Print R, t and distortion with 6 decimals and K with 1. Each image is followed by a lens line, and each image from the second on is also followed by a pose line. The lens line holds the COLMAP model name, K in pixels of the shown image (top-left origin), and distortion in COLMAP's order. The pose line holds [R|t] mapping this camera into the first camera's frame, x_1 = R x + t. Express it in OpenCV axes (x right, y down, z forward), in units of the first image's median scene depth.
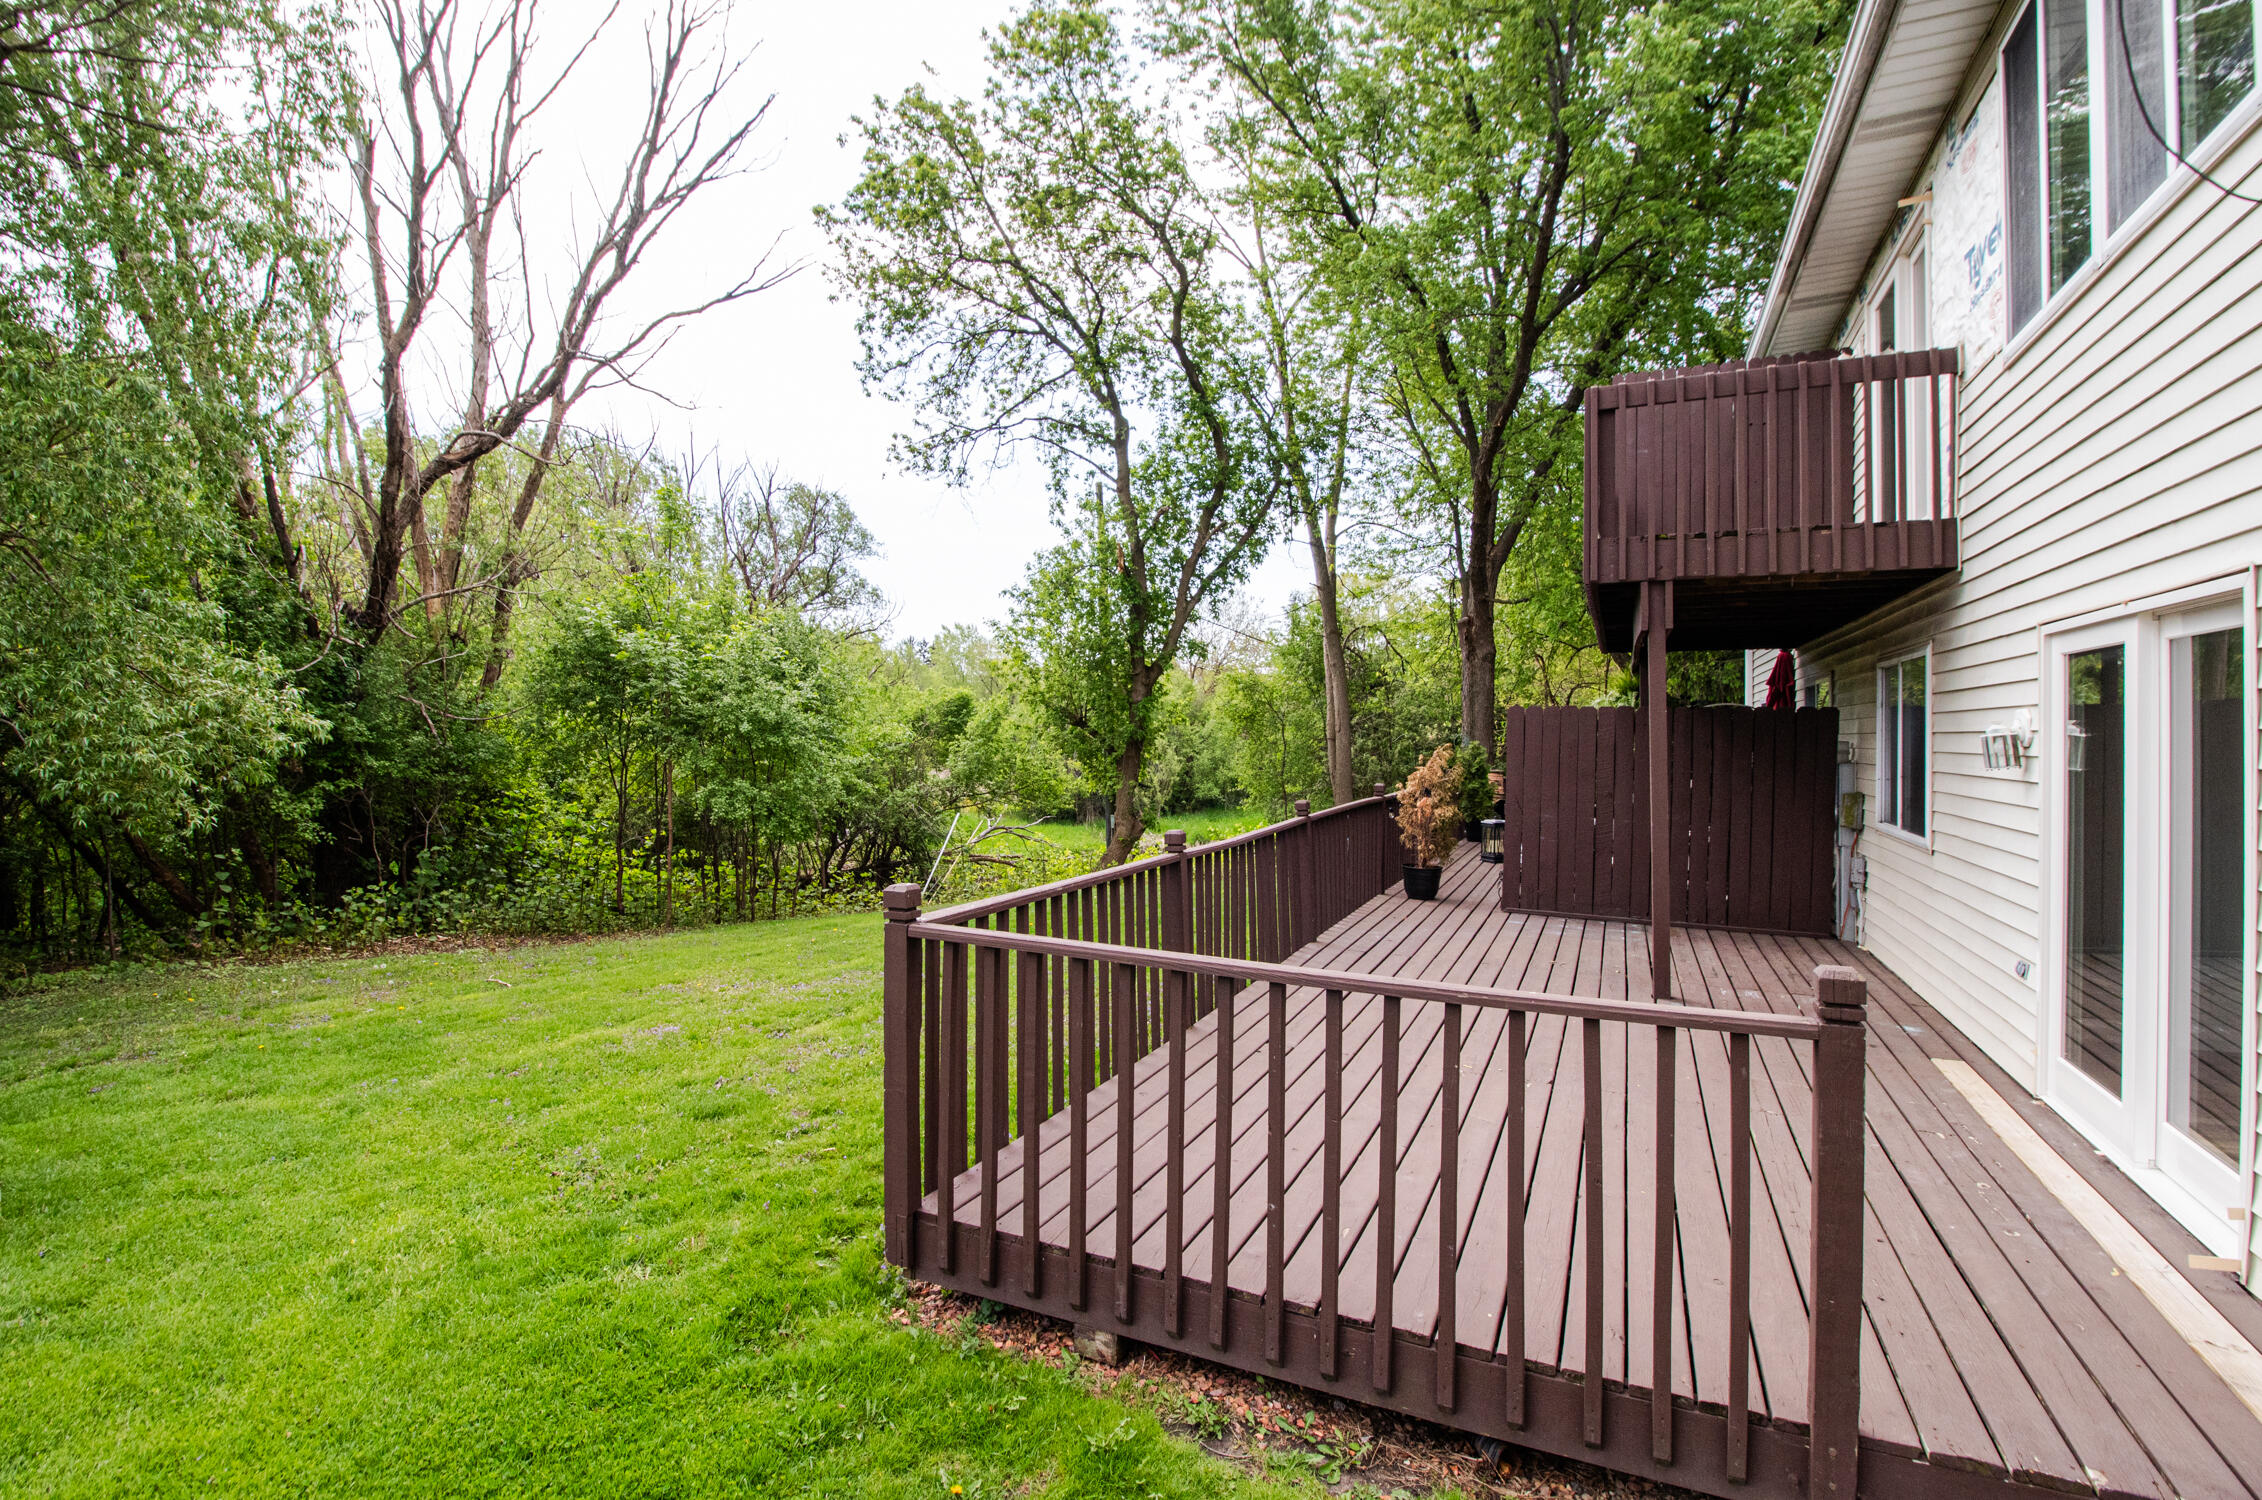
lens RADIAL K [[1066.8, 0, 1129.0], [0, 1066.8, 723.2], [0, 0, 1]] dist [-0.000171, -0.014094]
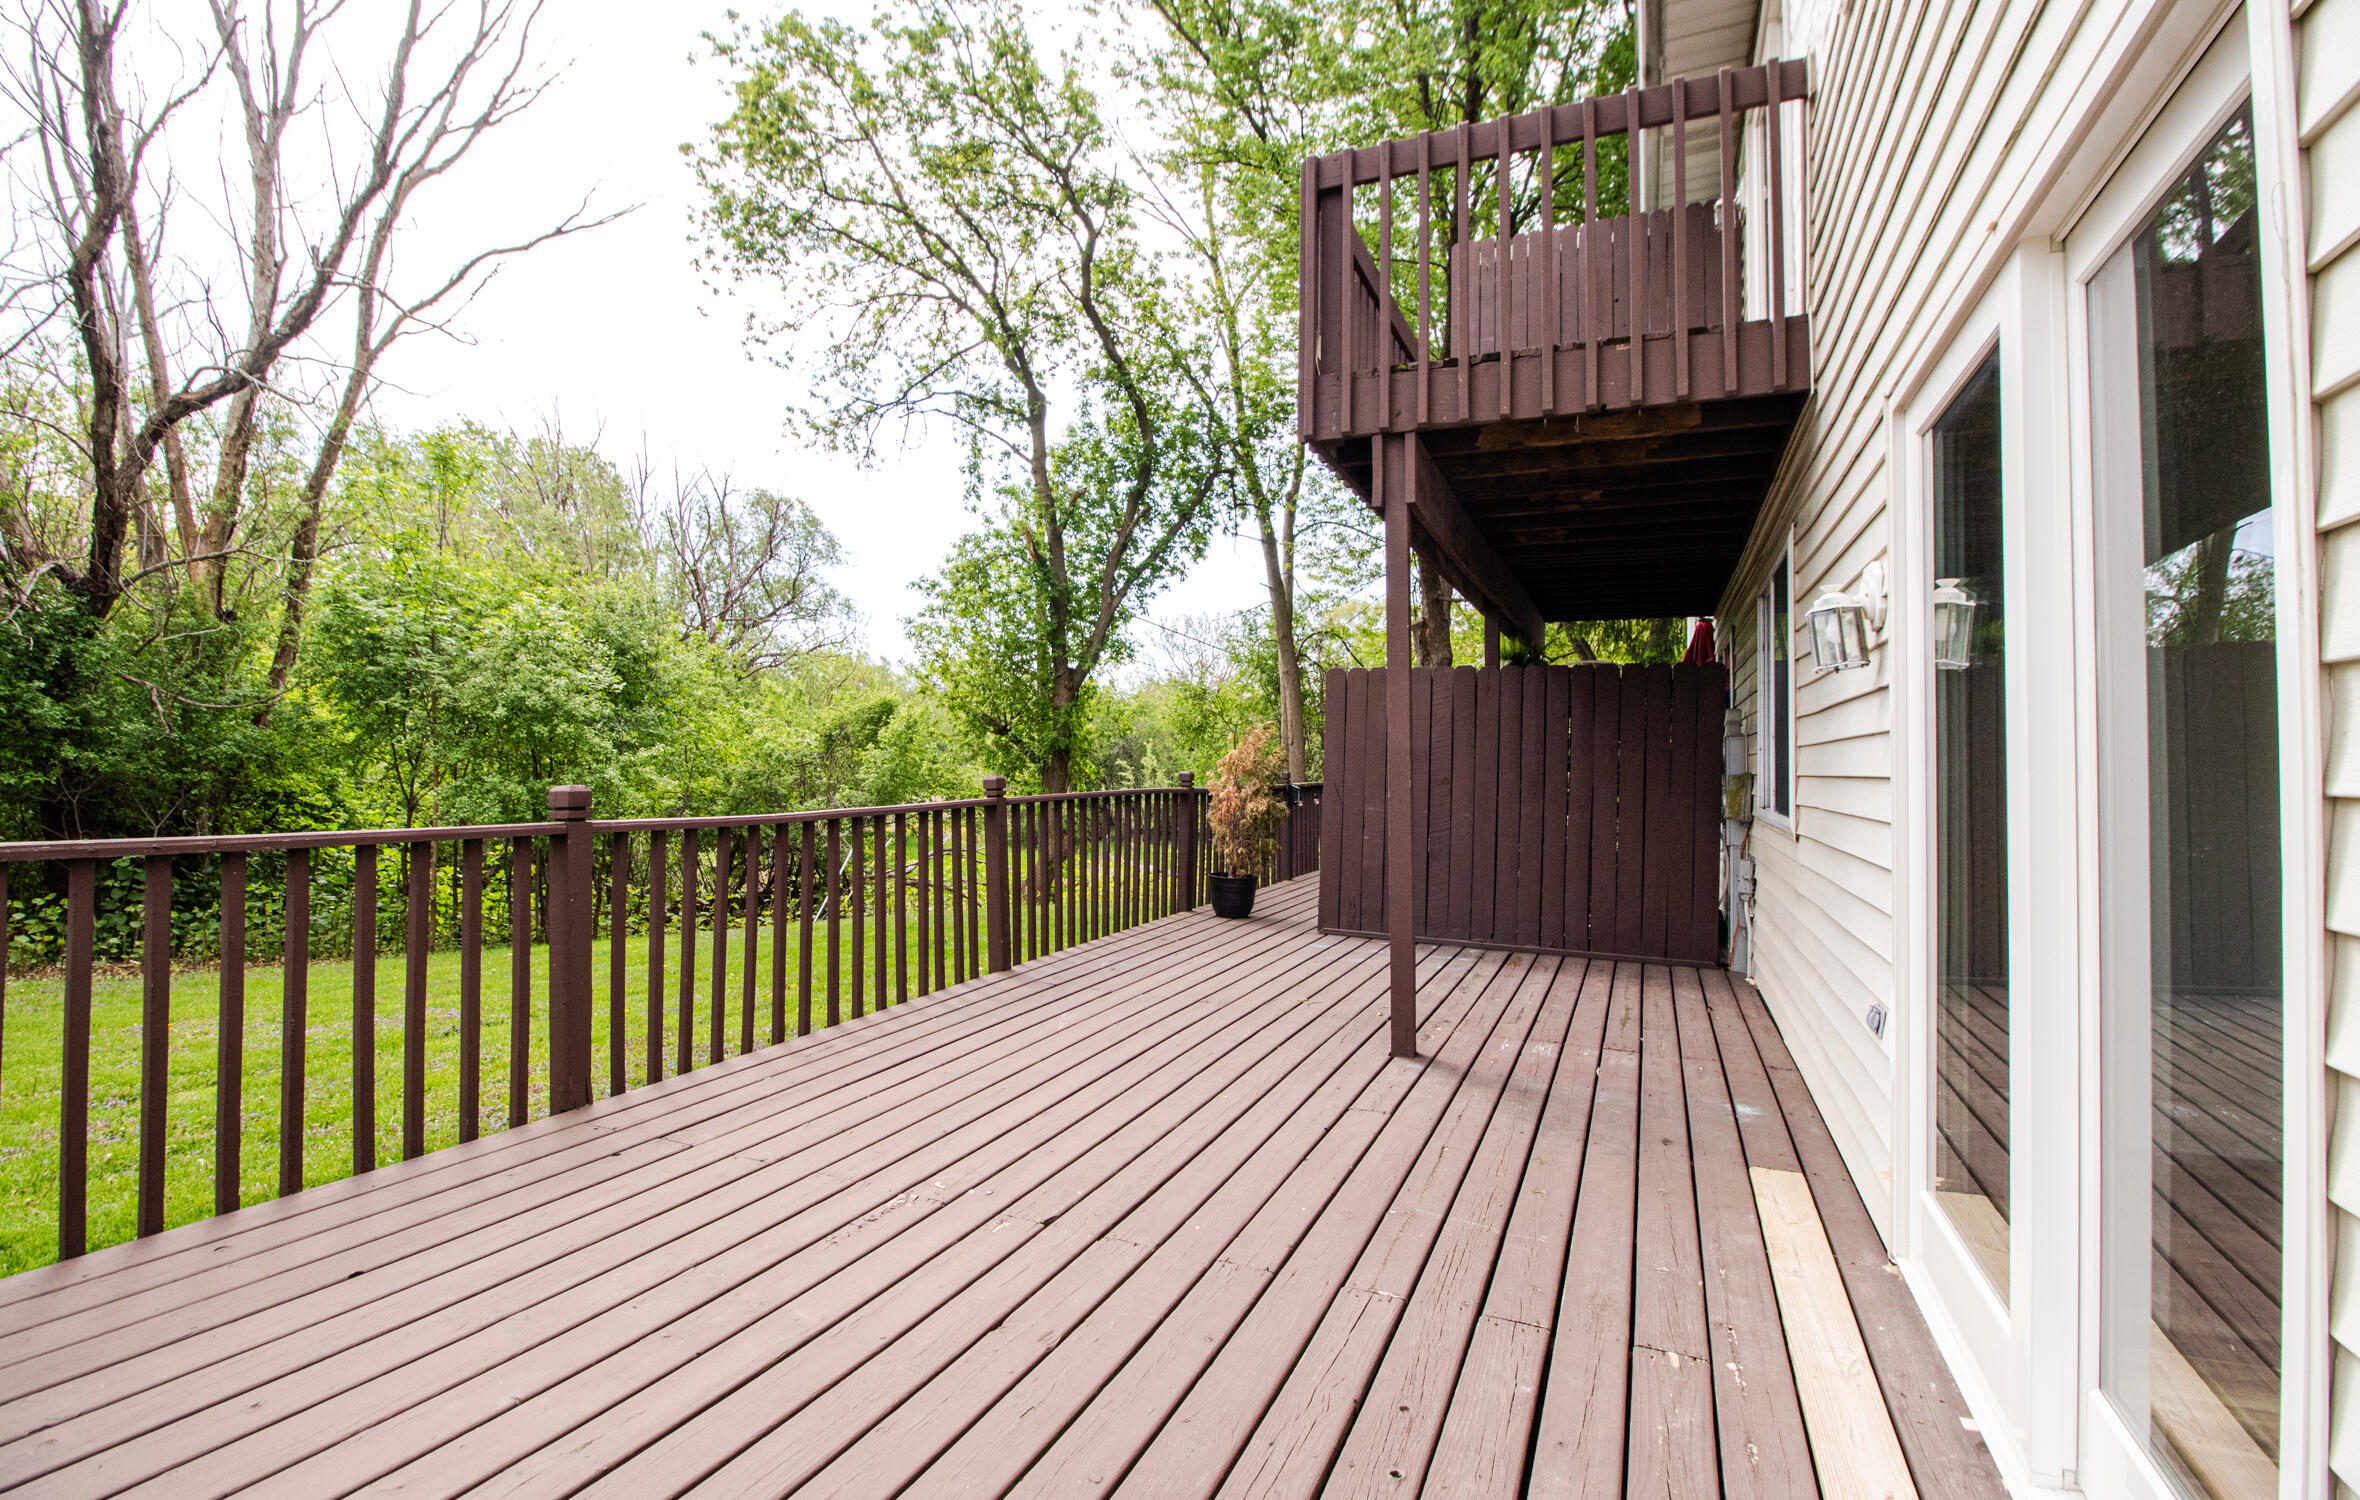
lens RADIAL K [[1079.5, 0, 1185.0], [0, 1079.5, 721.5], [0, 0, 1]] dist [0.003341, -0.017326]
pose [[0.999458, 0.008981, 0.031674, 0.090231], [-0.008088, 0.999569, -0.028216, 0.018252], [-0.031914, 0.027945, 0.999100, 0.085600]]
